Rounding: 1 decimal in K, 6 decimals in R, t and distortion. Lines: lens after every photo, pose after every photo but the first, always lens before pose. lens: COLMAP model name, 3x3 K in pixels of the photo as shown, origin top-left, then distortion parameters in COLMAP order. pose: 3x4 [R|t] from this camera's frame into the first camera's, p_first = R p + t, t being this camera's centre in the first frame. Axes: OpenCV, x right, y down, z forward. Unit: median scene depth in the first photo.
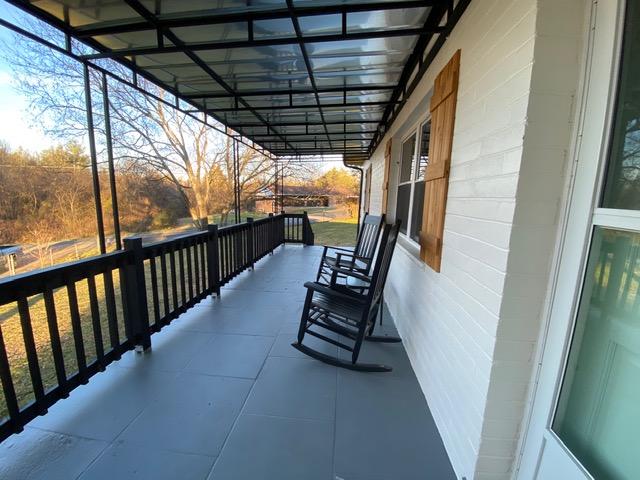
lens RADIAL K [[259.5, 0, 321.4], [0, 259.5, 238.1], [0, 0, 1]] dist [0.023613, -0.020761]
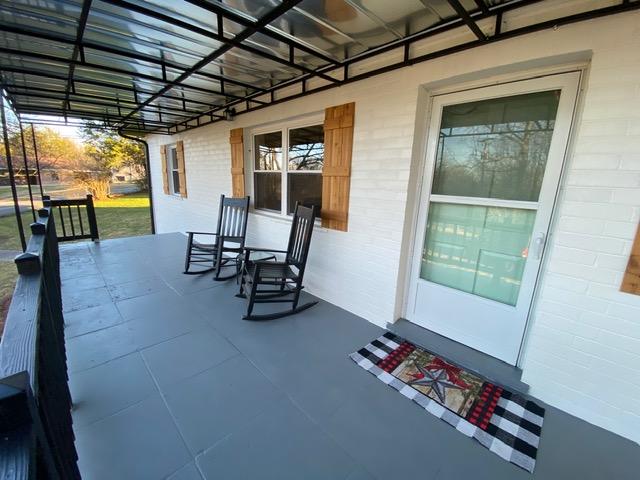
lens RADIAL K [[259.5, 0, 321.4], [0, 259.5, 238.1], [0, 0, 1]] dist [0.023613, -0.020761]
pose [[0.613279, -0.160005, 0.773490, -0.843824], [0.094568, 0.987097, 0.129212, -0.052906], [-0.784185, -0.006096, 0.620498, 0.058363]]
